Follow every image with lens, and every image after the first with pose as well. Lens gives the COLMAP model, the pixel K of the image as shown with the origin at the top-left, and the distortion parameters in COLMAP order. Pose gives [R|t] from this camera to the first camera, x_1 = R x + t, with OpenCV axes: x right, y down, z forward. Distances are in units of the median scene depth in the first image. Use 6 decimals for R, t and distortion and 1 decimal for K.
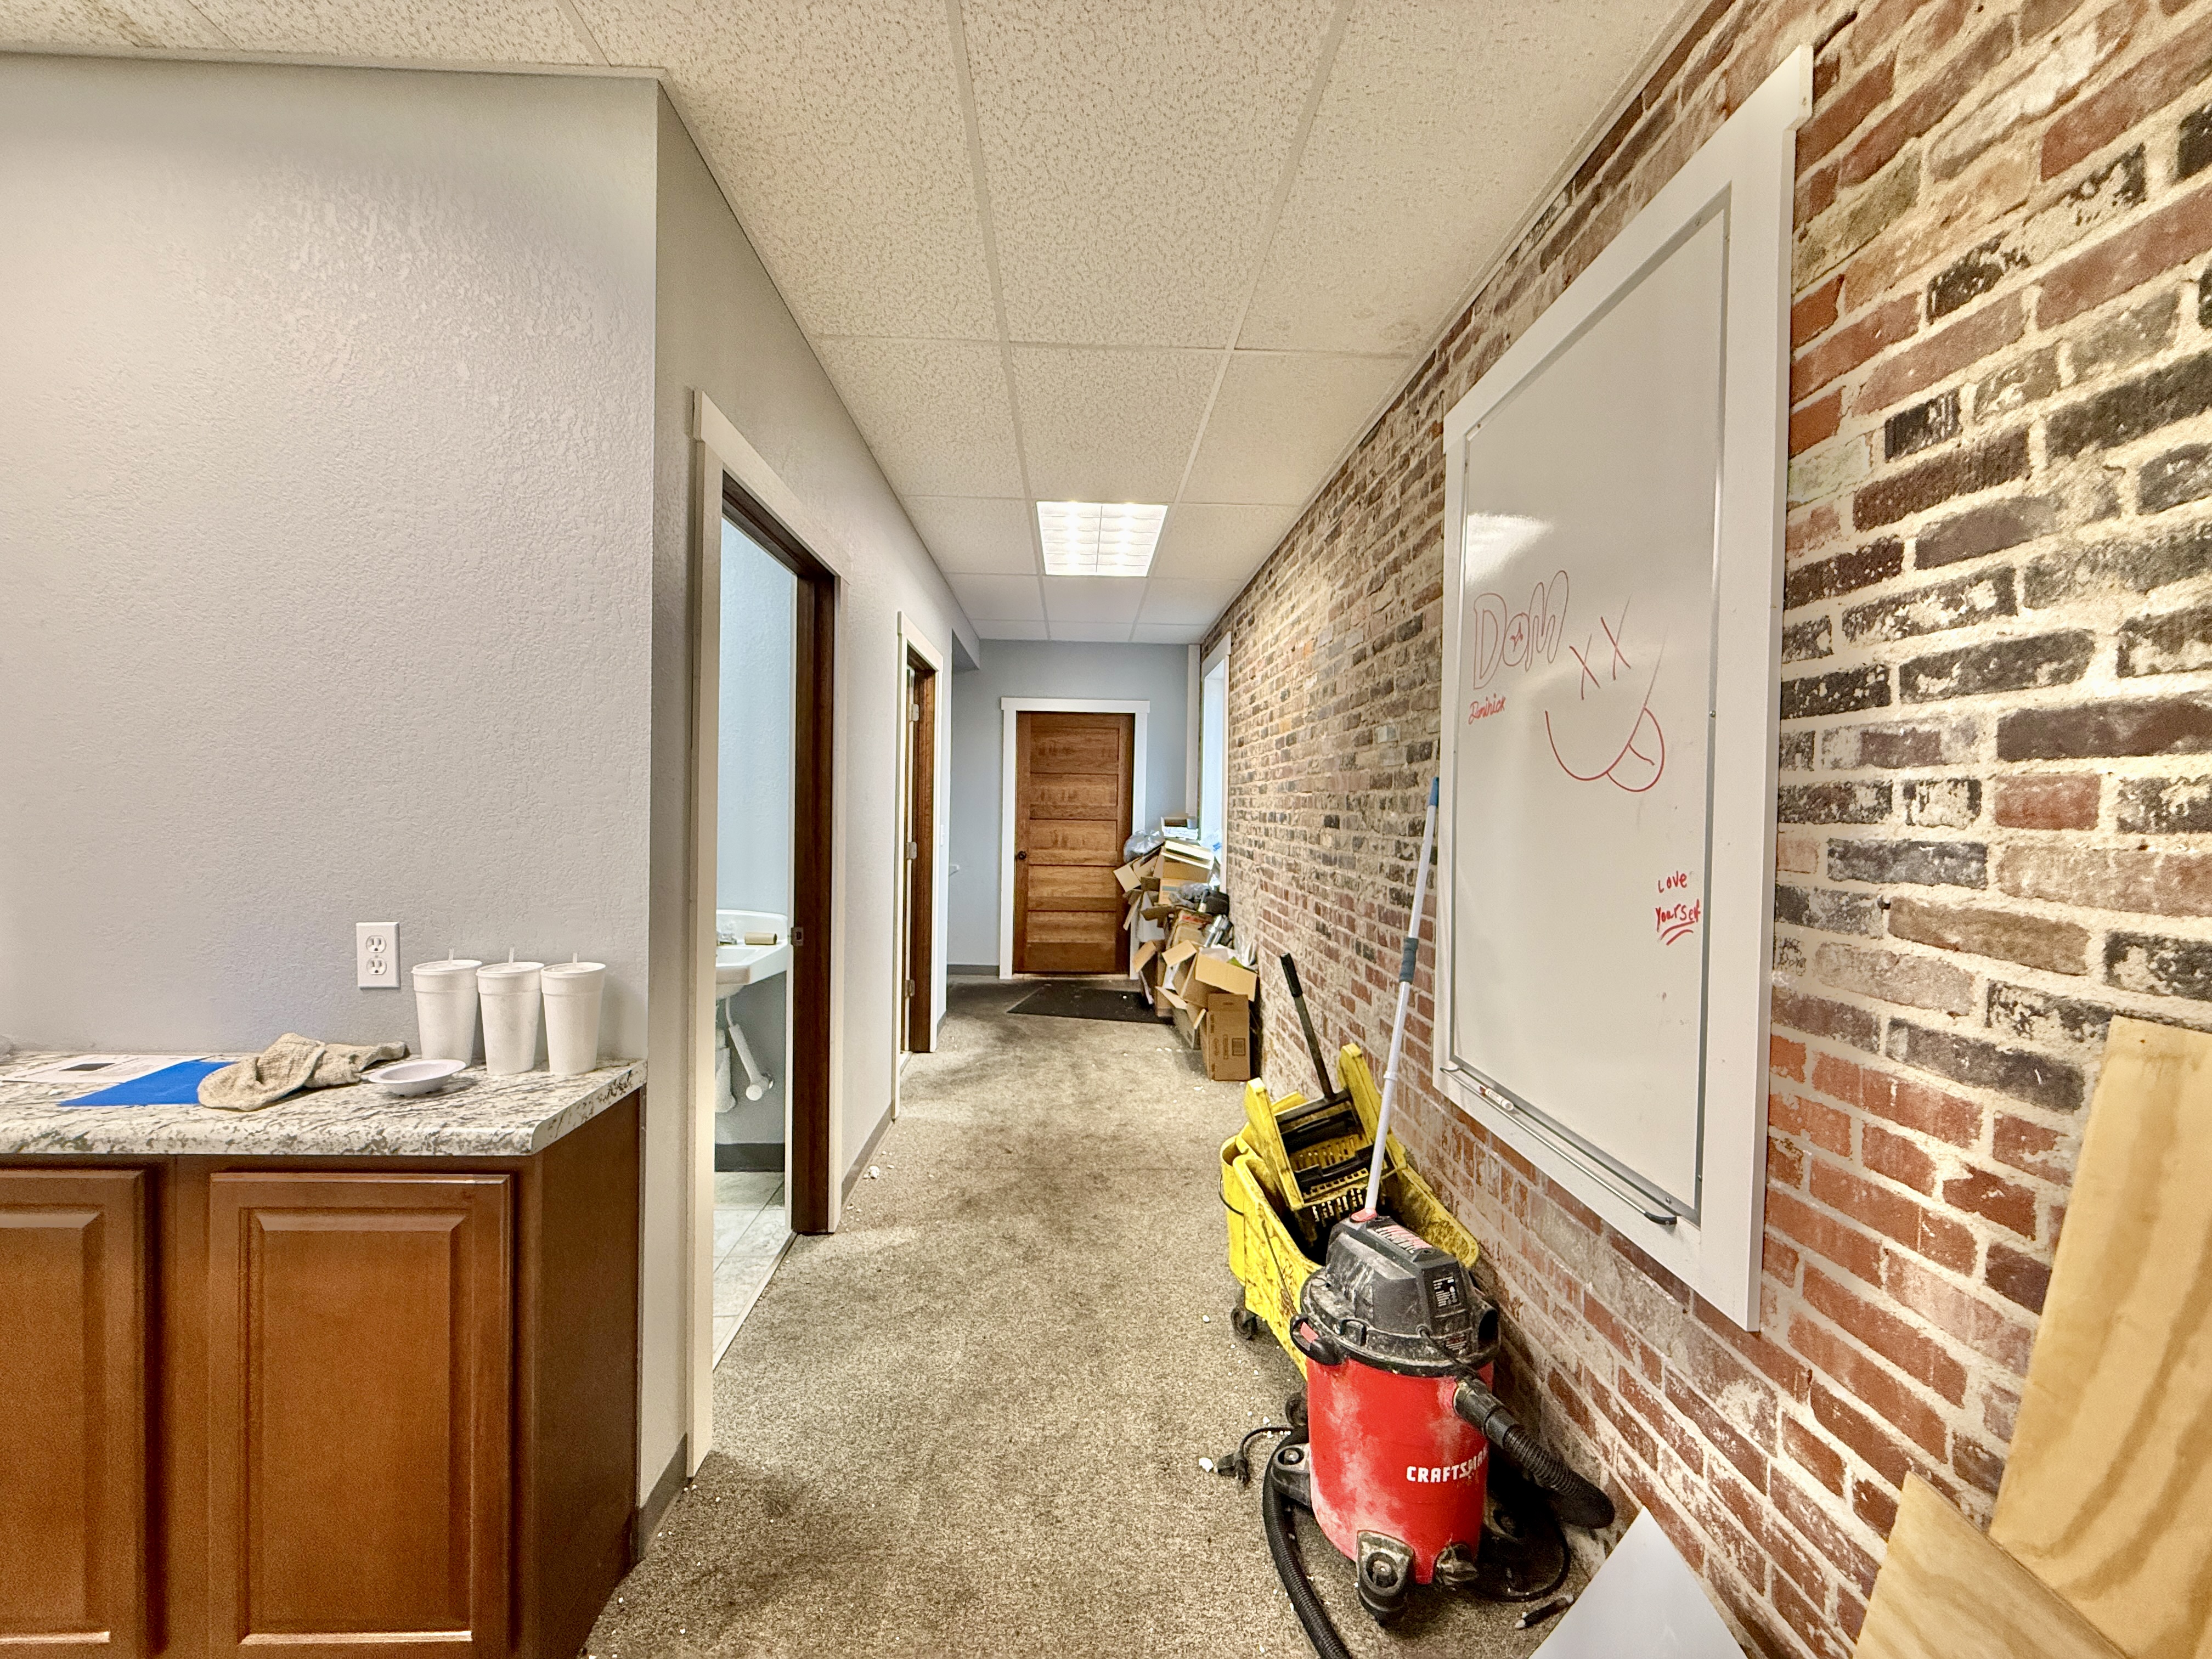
lens RADIAL K [[891.8, 0, 1109.7], [0, 891.8, 823.9], [0, 0, 1]] dist [-0.003301, -0.000377]
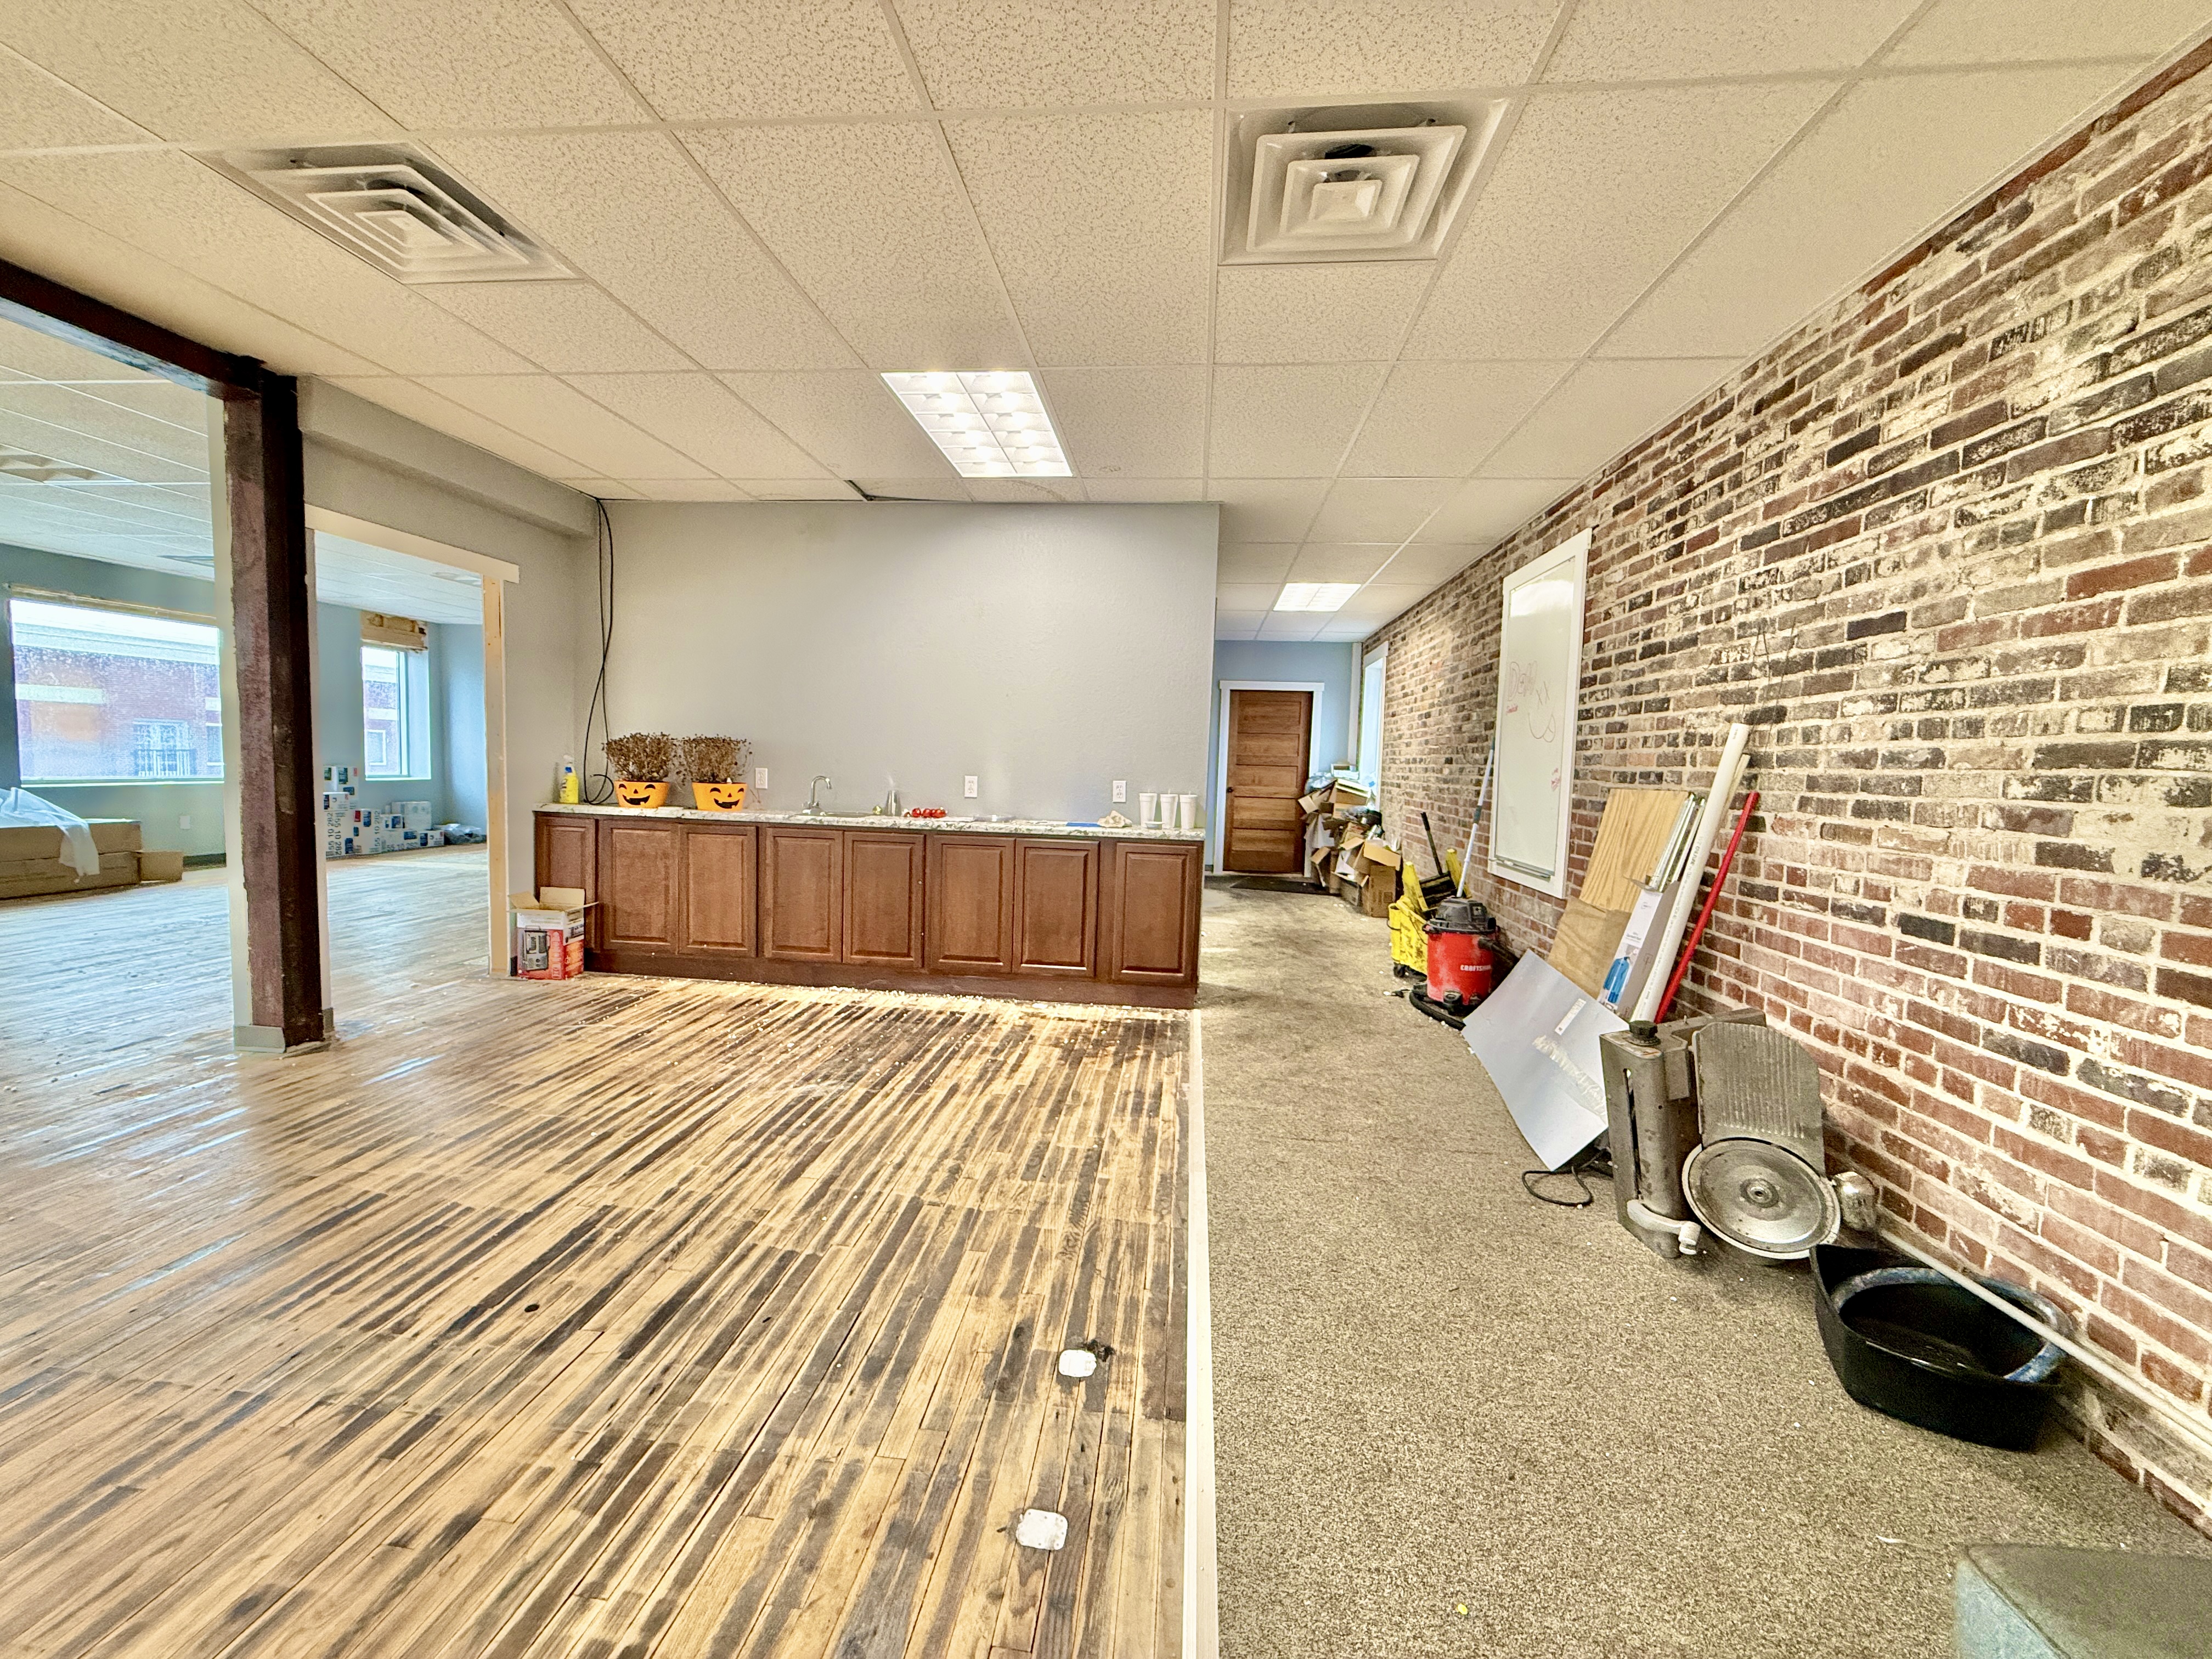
lens RADIAL K [[891.8, 0, 1100.2], [0, 891.8, 825.7], [0, 0, 1]] dist [-0.003301, -0.000377]
pose [[0.989512, 0.022718, -0.142655, -0.169139], [-0.015767, 0.998641, 0.049666, 0.042667], [0.143590, -0.046896, 0.988526, -0.792593]]
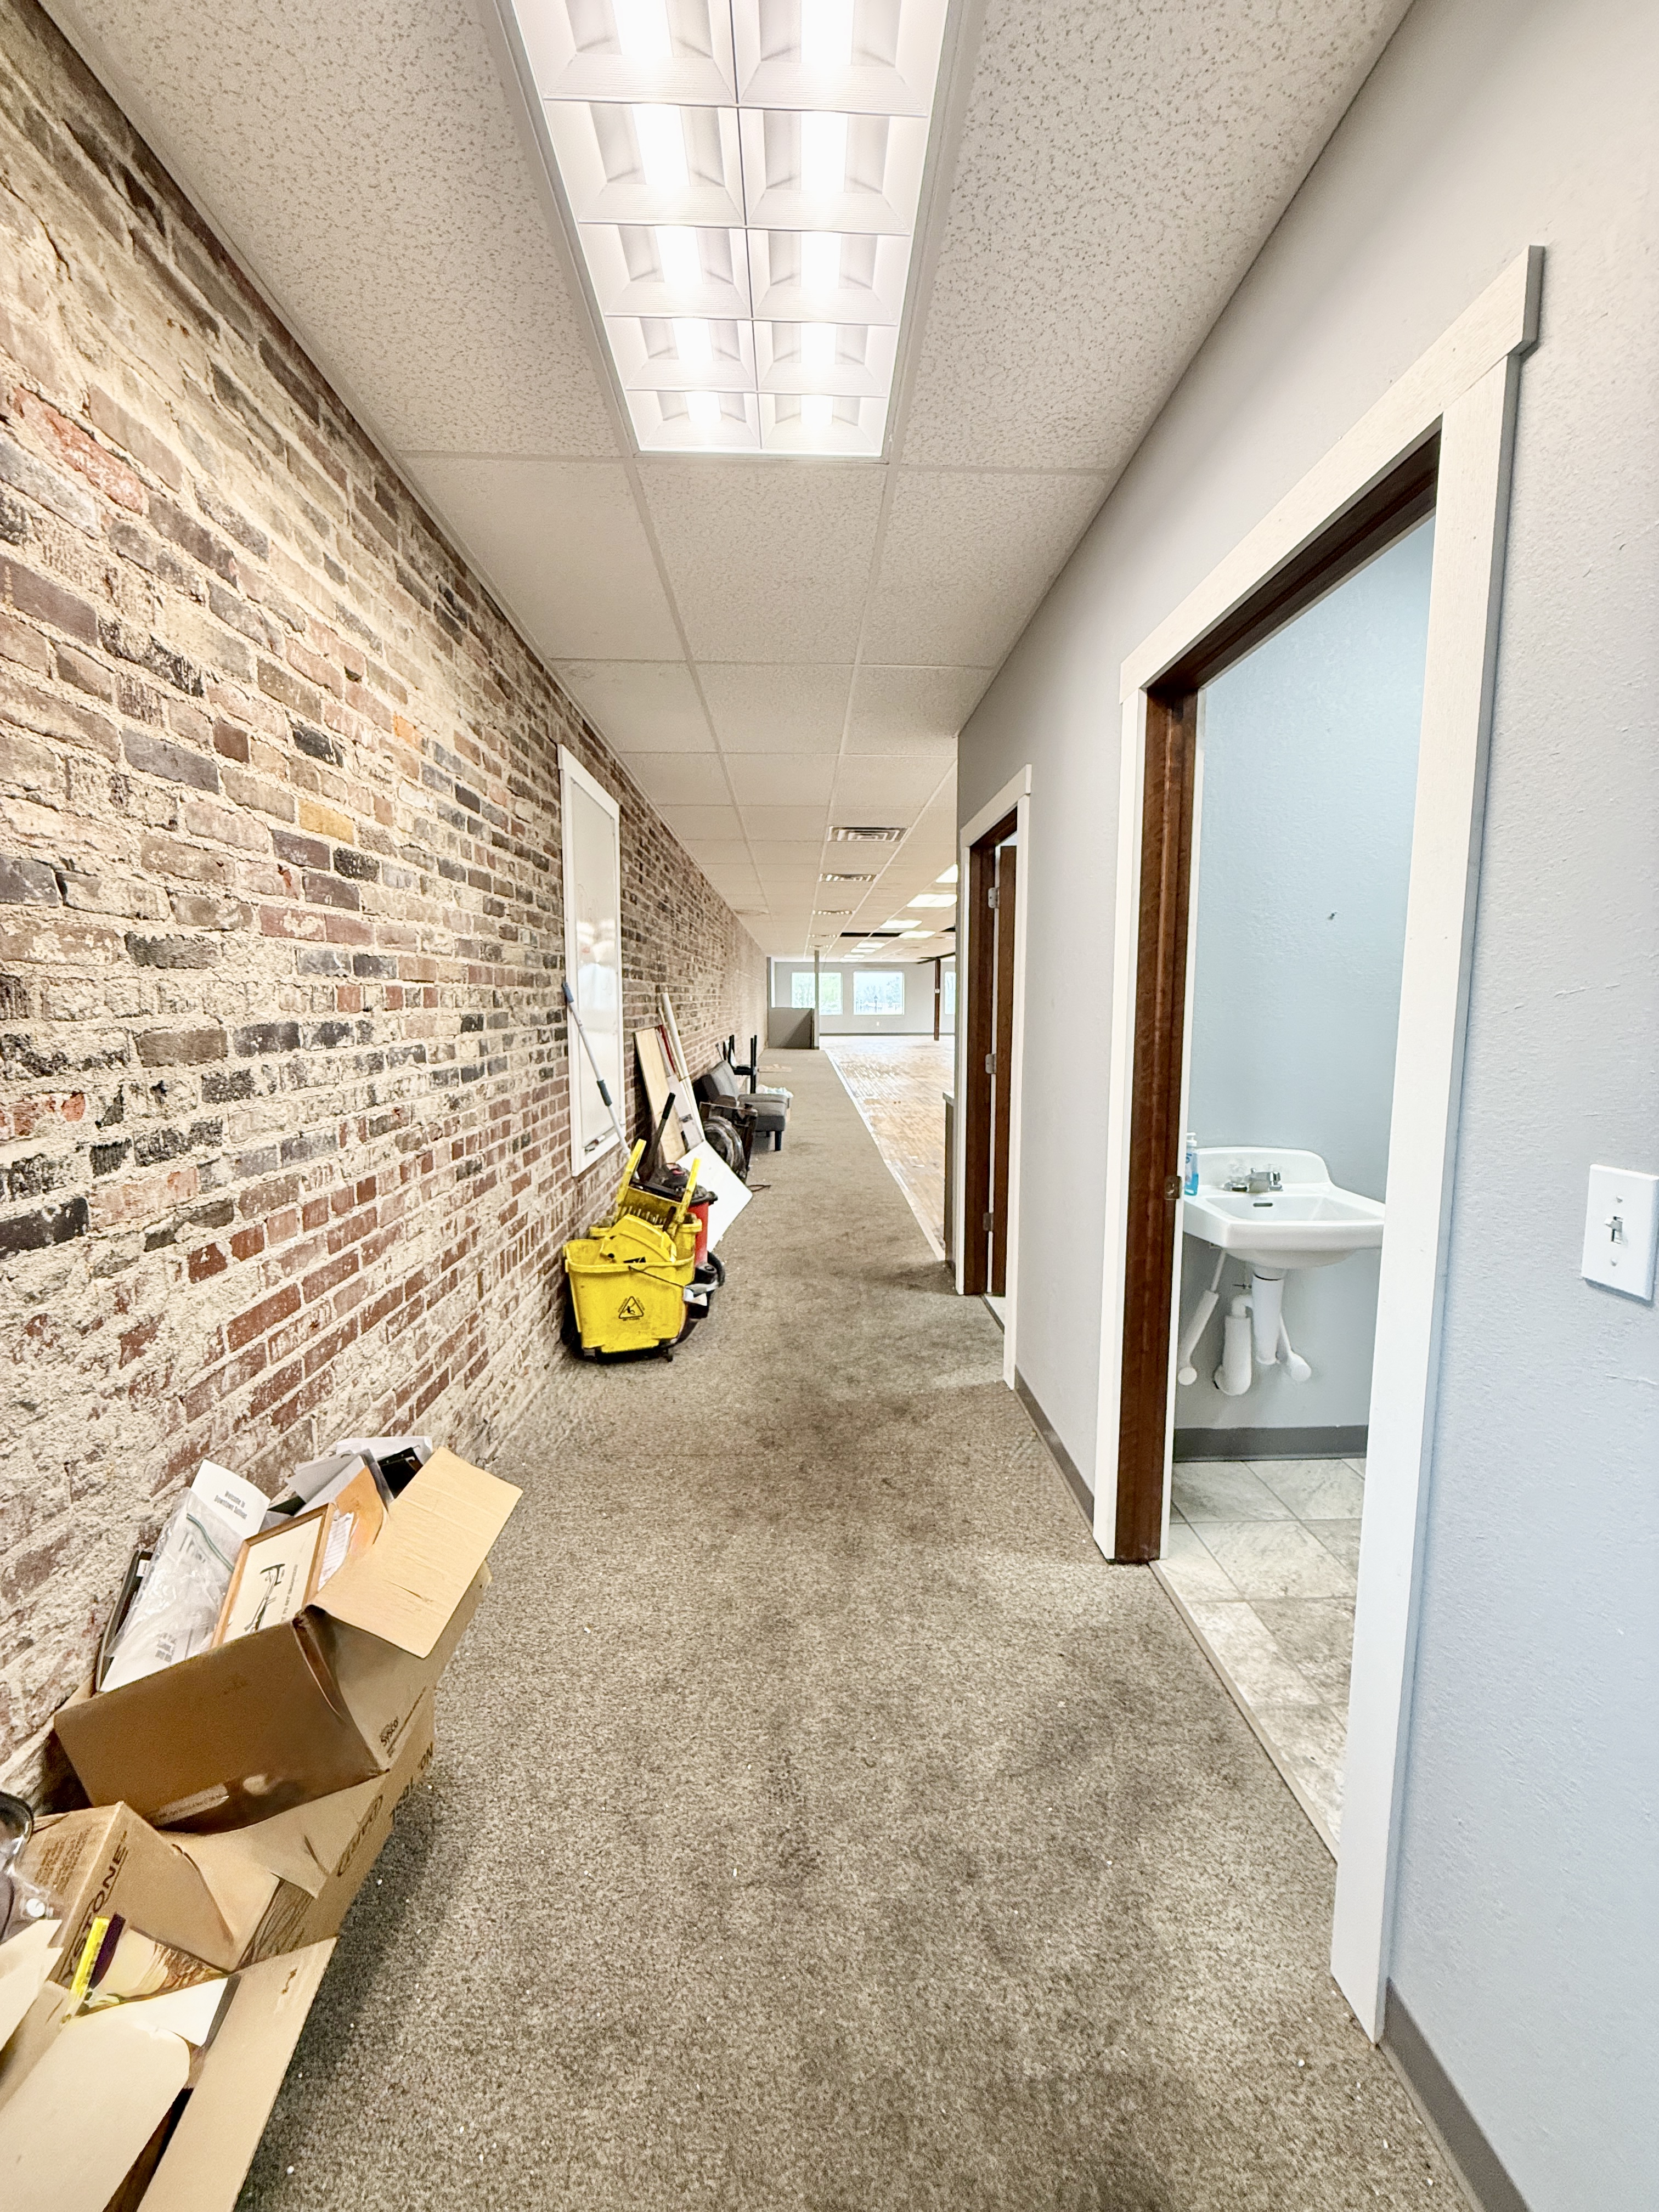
lens RADIAL K [[891.8, 0, 835.7], [0, 891.8, 1098.5], [0, 0, 1]] dist [-0.003301, -0.000377]
pose [[-0.999789, -0.019210, -0.007211, -0.051845], [-0.020009, 0.990627, 0.135123, -0.039340], [0.004547, 0.135239, -0.990803, 1.439749]]
